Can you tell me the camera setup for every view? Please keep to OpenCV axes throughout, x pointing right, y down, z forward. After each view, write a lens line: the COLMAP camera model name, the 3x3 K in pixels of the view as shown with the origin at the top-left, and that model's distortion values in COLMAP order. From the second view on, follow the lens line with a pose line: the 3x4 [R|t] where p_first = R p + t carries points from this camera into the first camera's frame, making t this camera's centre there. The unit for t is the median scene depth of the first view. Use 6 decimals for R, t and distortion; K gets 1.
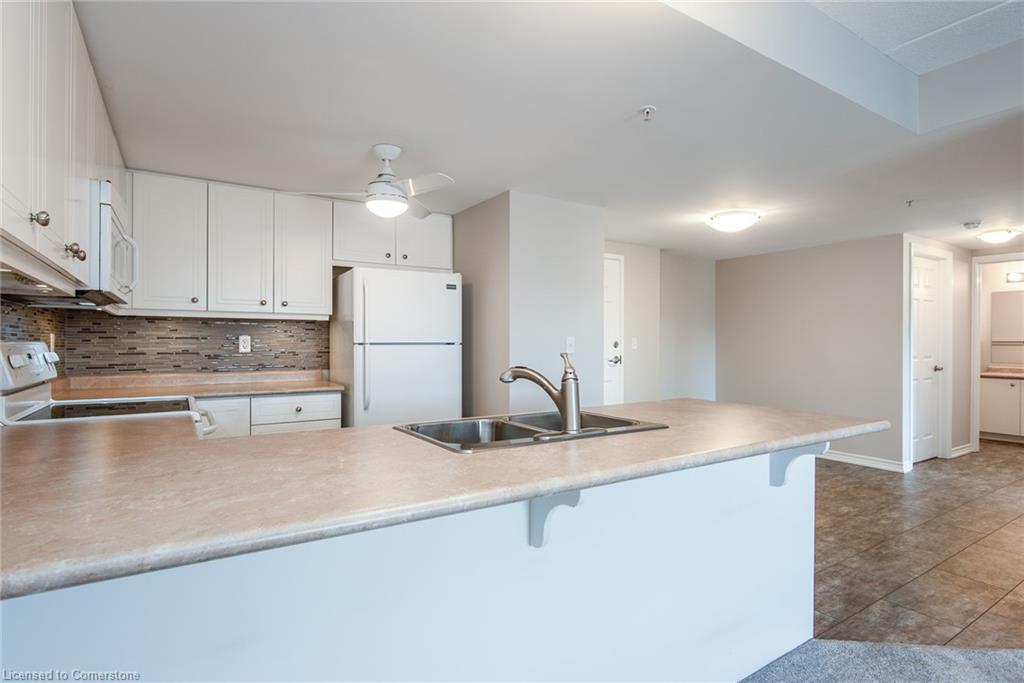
lens RADIAL K [[518.7, 0, 513.7], [0, 518.7, 340.4], [0, 0, 1]] dist [-0.003447, -0.000524]
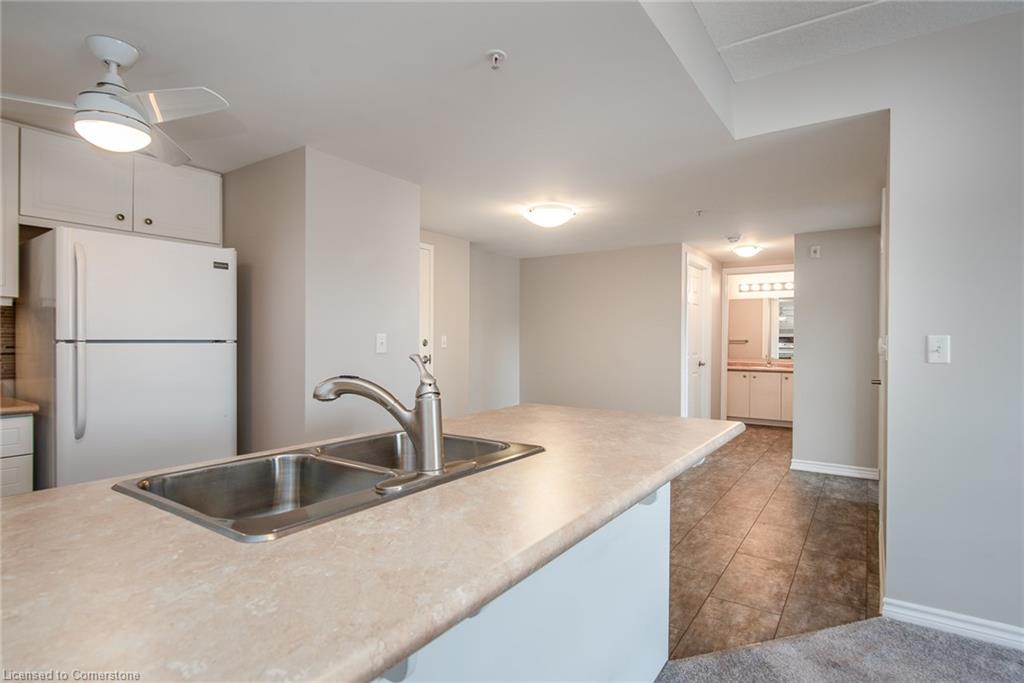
lens RADIAL K [[513.8, 0, 504.8], [0, 513.8, 342.3], [0, 0, 1]] dist [-0.003788, -0.000669]
pose [[0.923948, 0.001178, 0.382516, -0.026870], [-0.003788, 0.999974, 0.006070, 0.001695], [-0.382499, -0.007057, 0.923929, 0.170327]]
